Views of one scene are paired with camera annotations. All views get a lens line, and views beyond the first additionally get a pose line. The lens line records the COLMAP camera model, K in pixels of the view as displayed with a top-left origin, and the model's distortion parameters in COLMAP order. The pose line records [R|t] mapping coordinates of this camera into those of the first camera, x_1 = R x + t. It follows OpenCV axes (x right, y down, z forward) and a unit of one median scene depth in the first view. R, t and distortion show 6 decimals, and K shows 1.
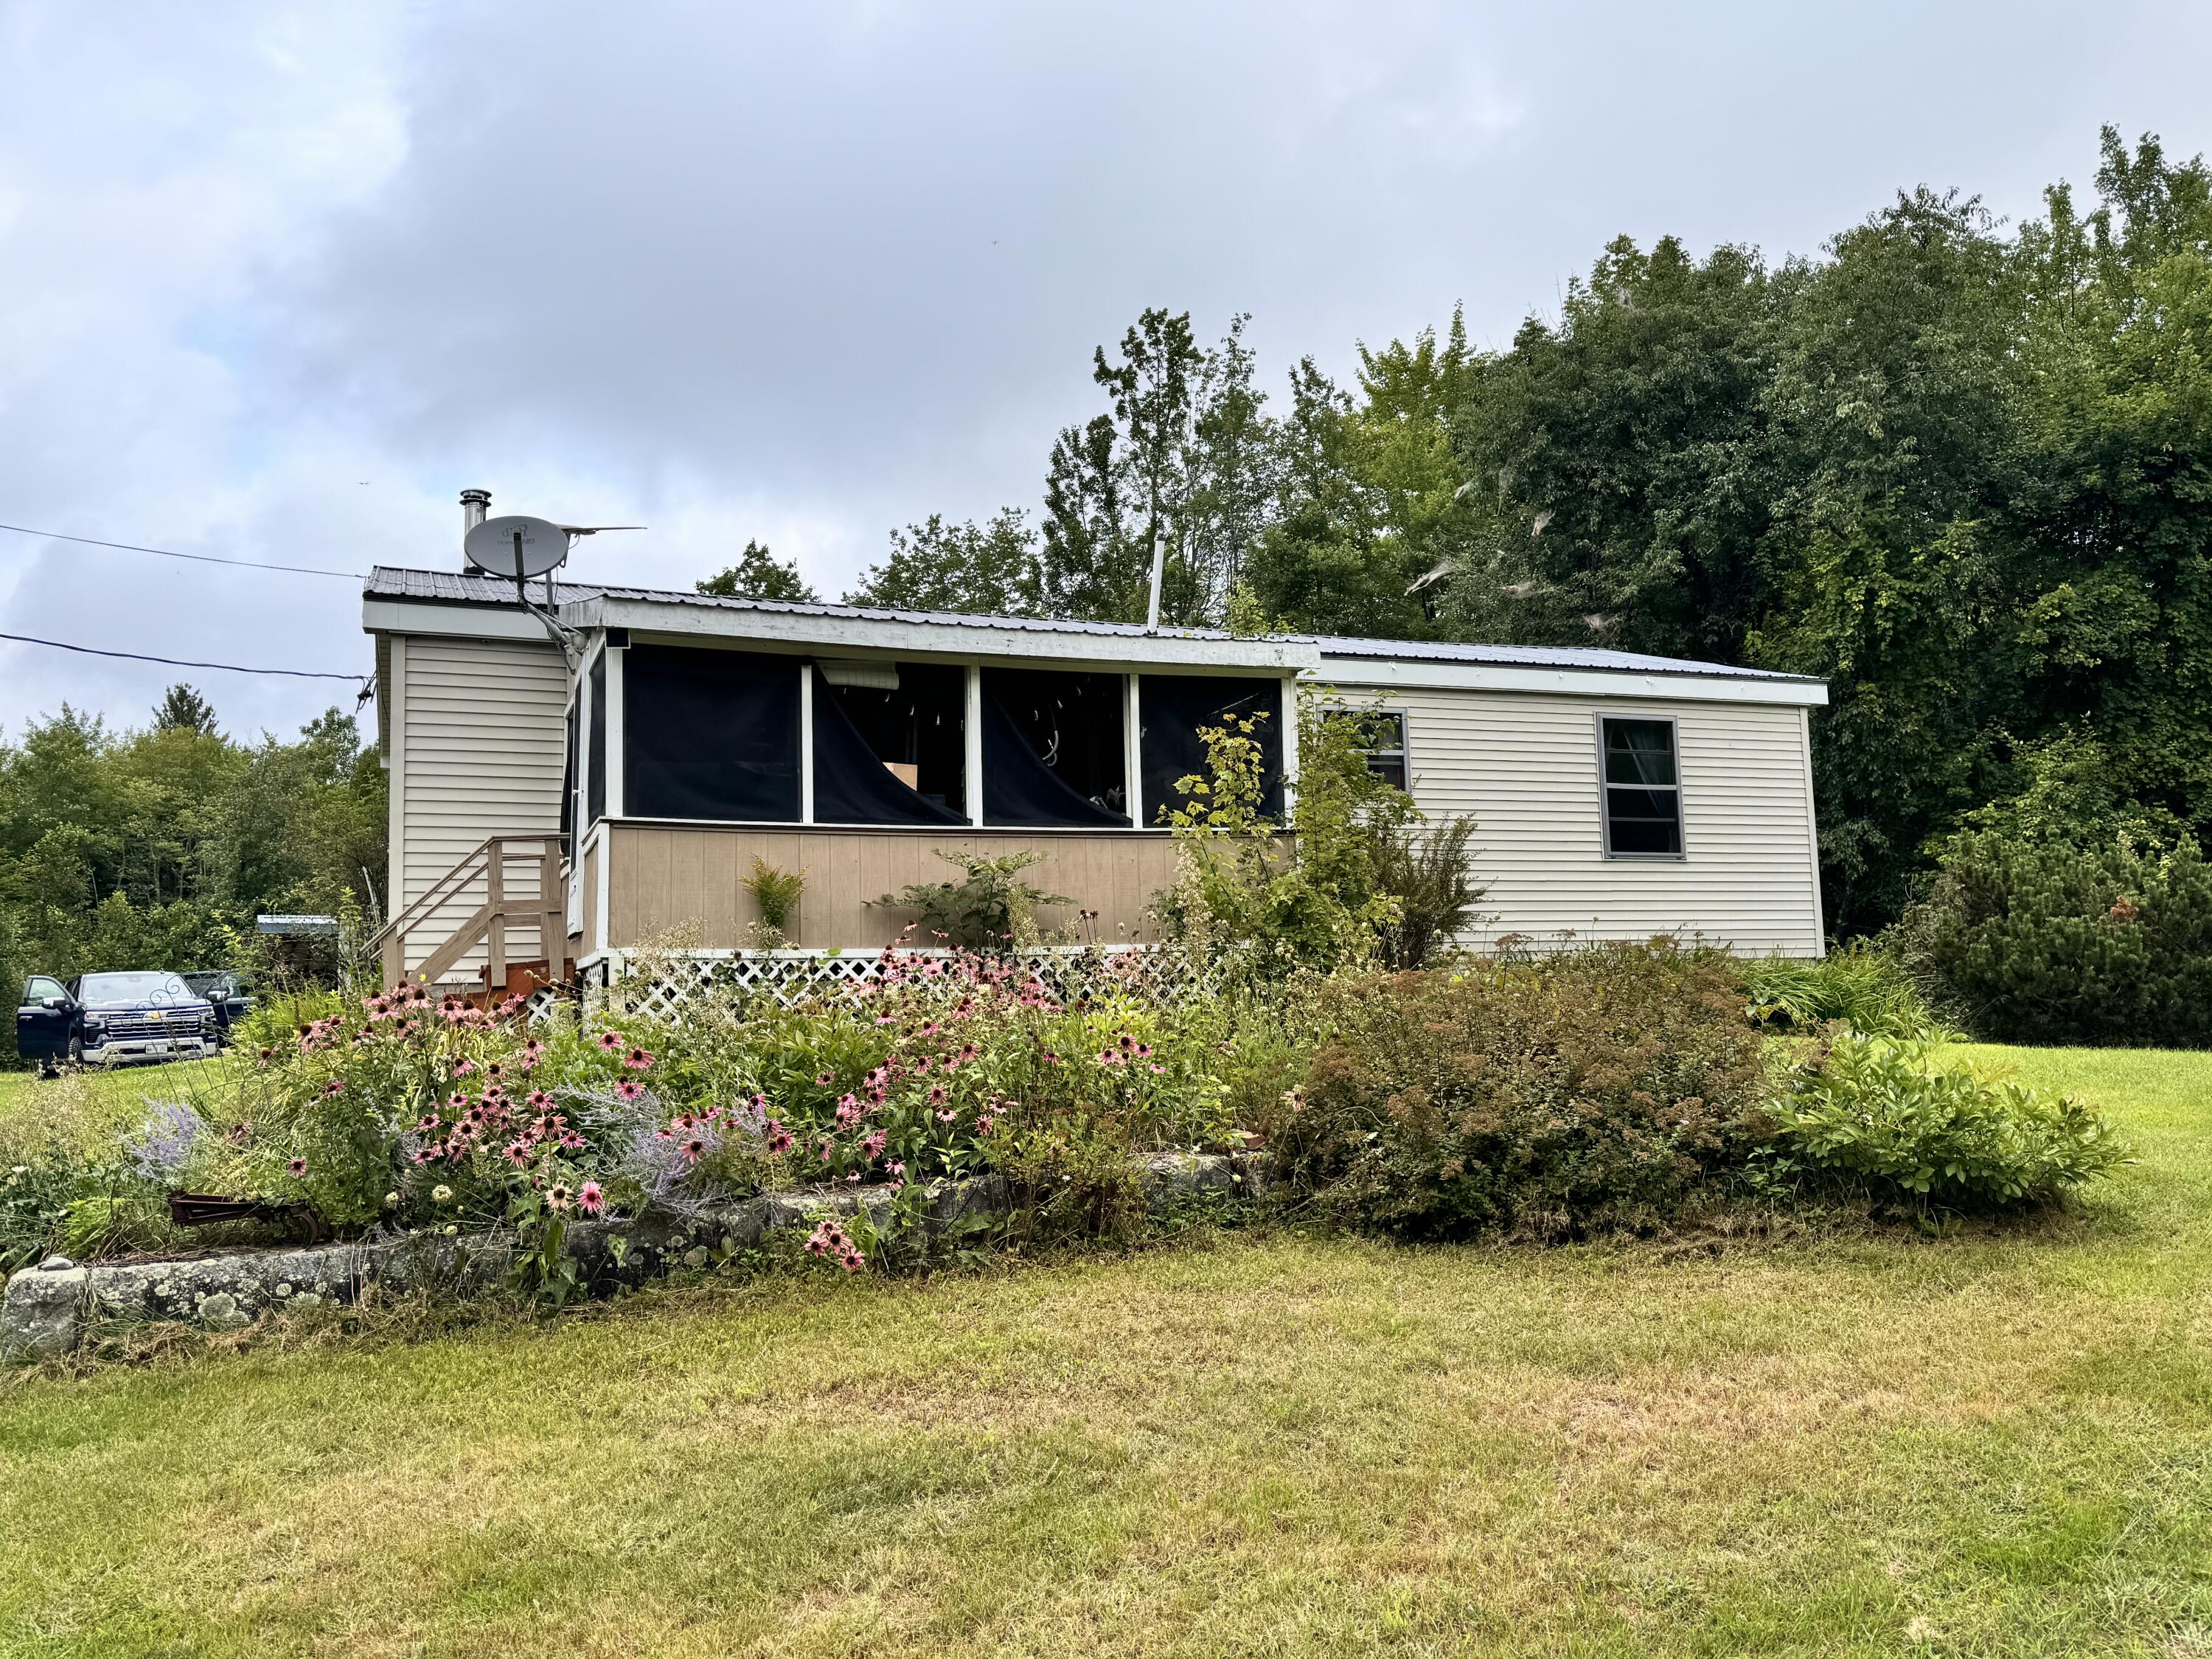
lens RADIAL K [[1714.5, 0, 1117.1], [0, 1714.5, 843.8], [0, 0, 1]] dist [0.110592, -0.166899]
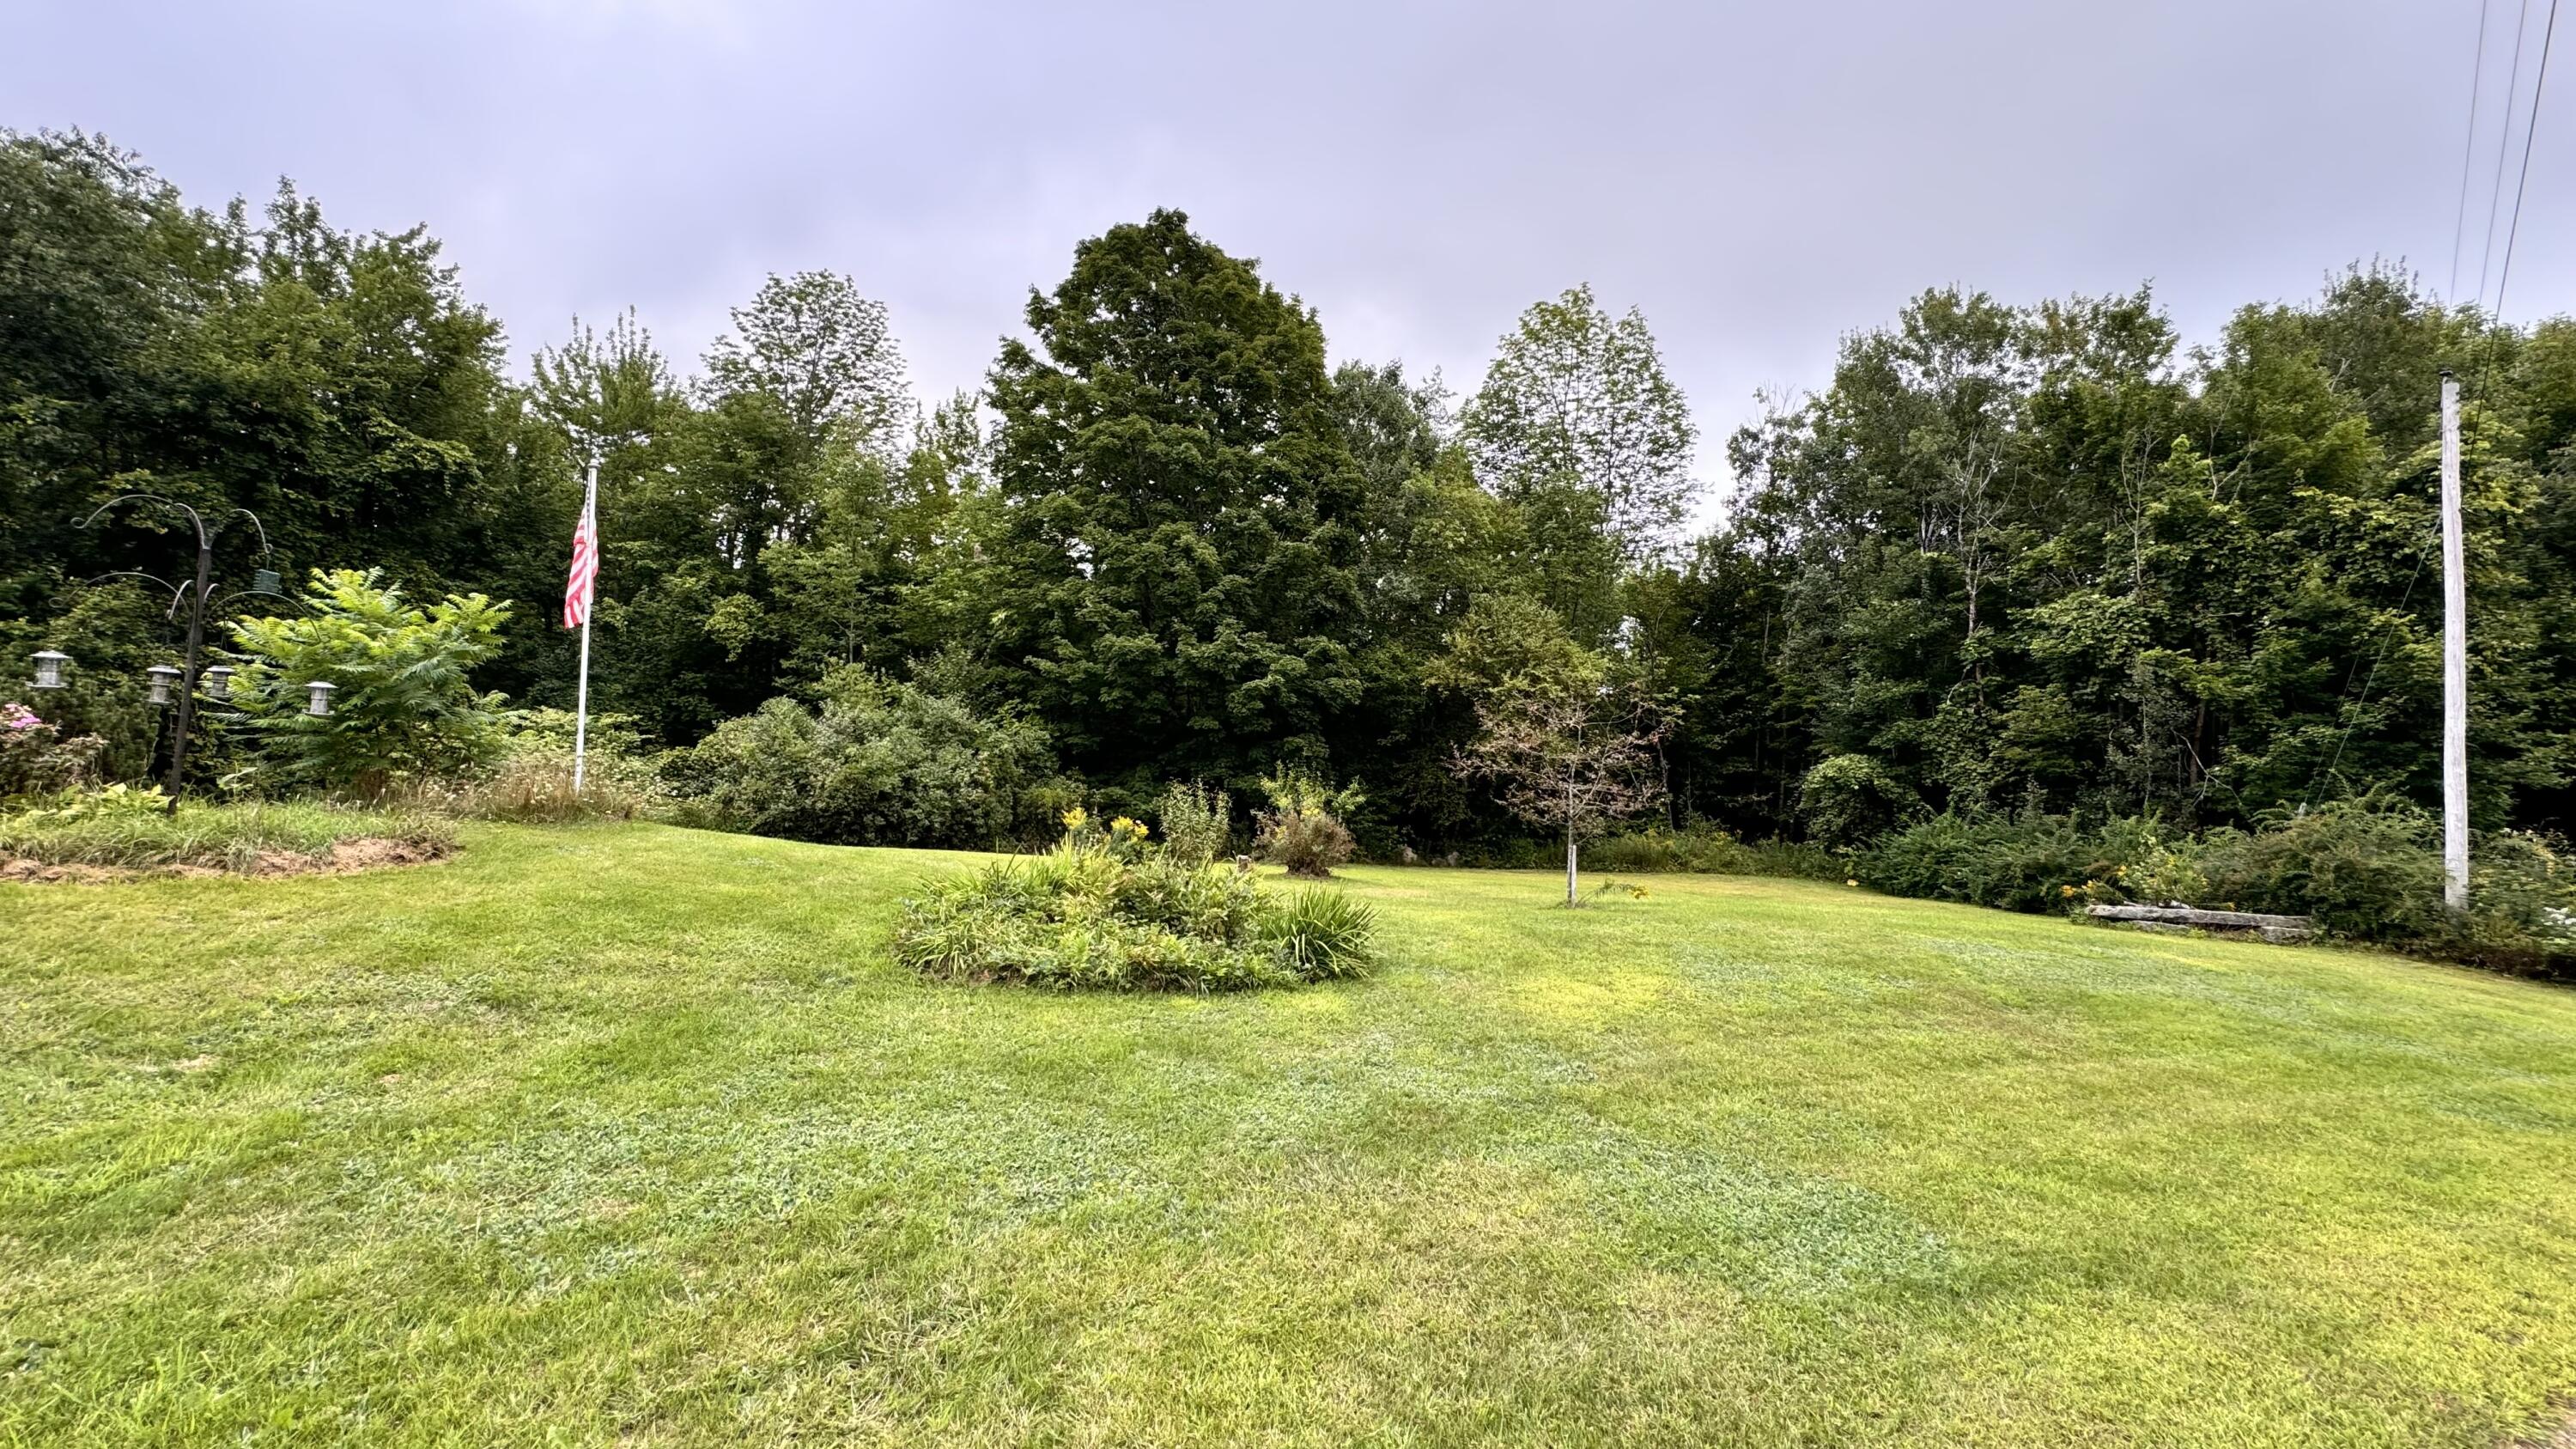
lens RADIAL K [[1025.2, 0, 1288.0], [0, 1025.2, 724.5], [0, 0, 1]] dist [-0.001970, -0.000097]
pose [[0.306665, 0.105790, 0.945920, 0.125361], [-0.125276, 0.989645, -0.070065, -0.015348], [-0.943537, -0.097015, 0.316742, -0.168844]]
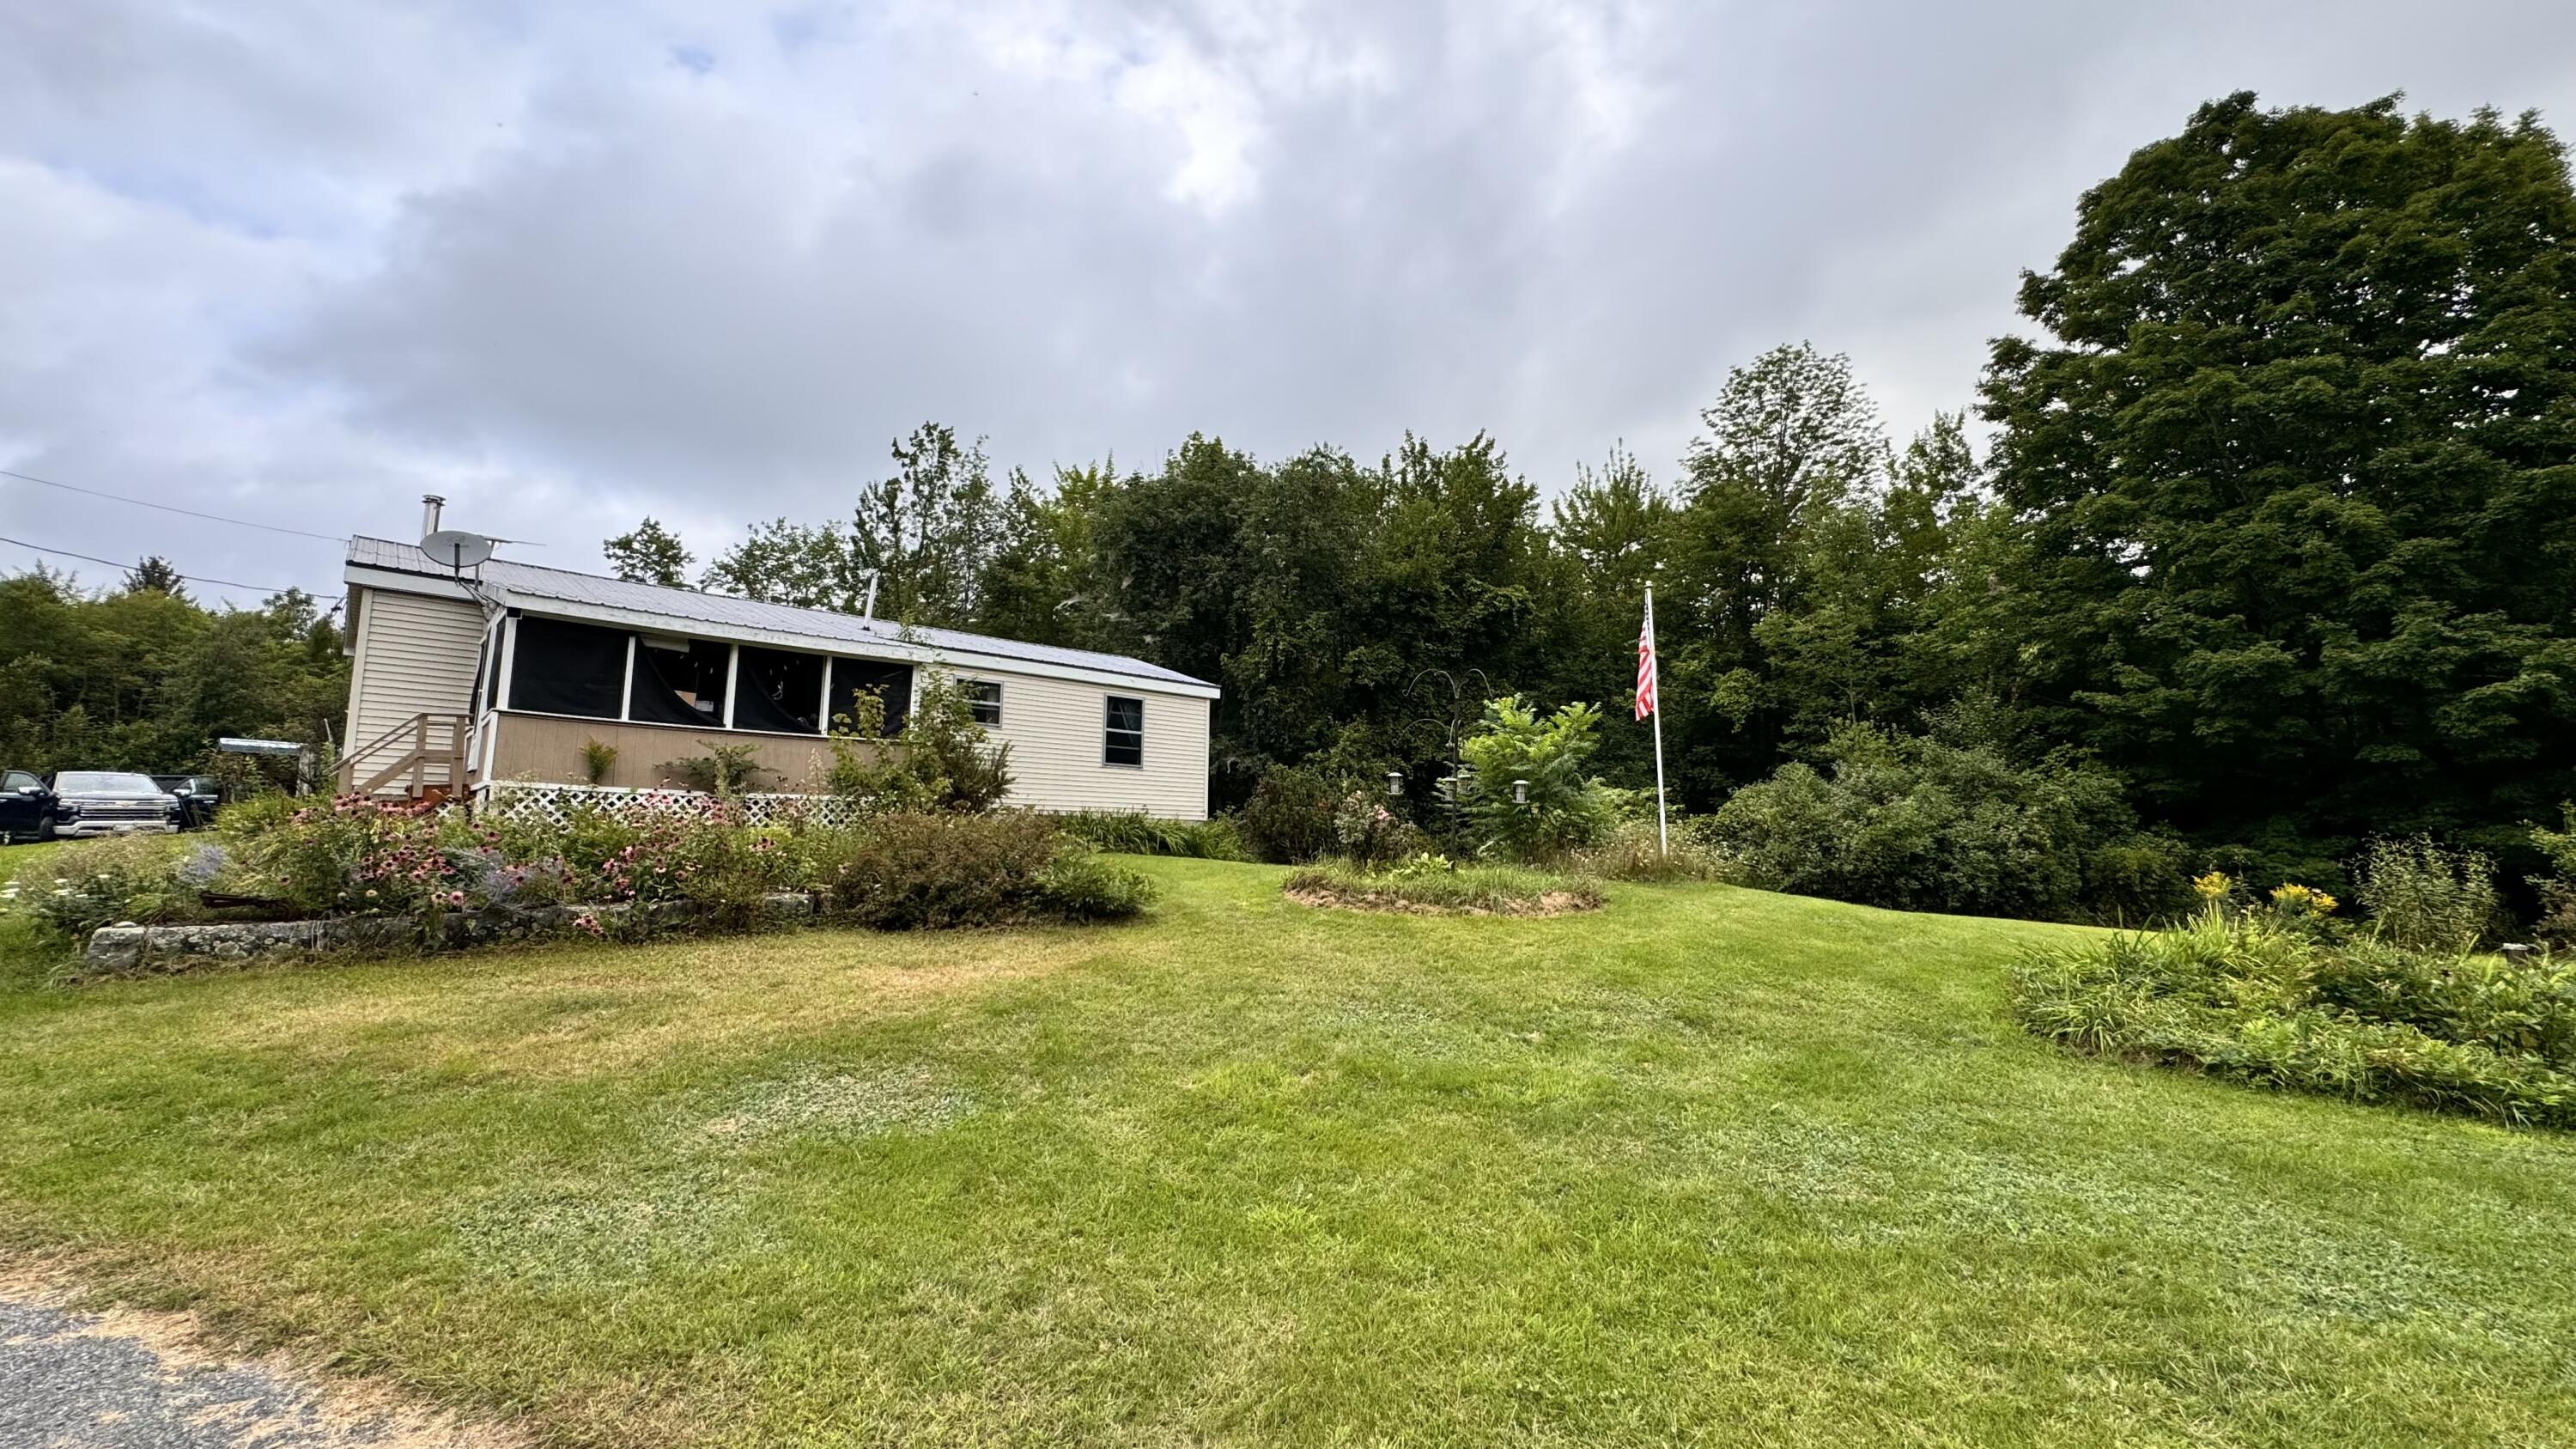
lens RADIAL K [[1025.2, 0, 1288.0], [0, 1025.2, 724.5], [0, 0, 1]] dist [-0.001970, -0.000097]
pose [[0.934215, 0.082420, 0.347058, 0.063983], [-0.075259, 0.996581, -0.034088, -0.014050], [-0.348681, 0.005726, 0.937224, -0.174525]]
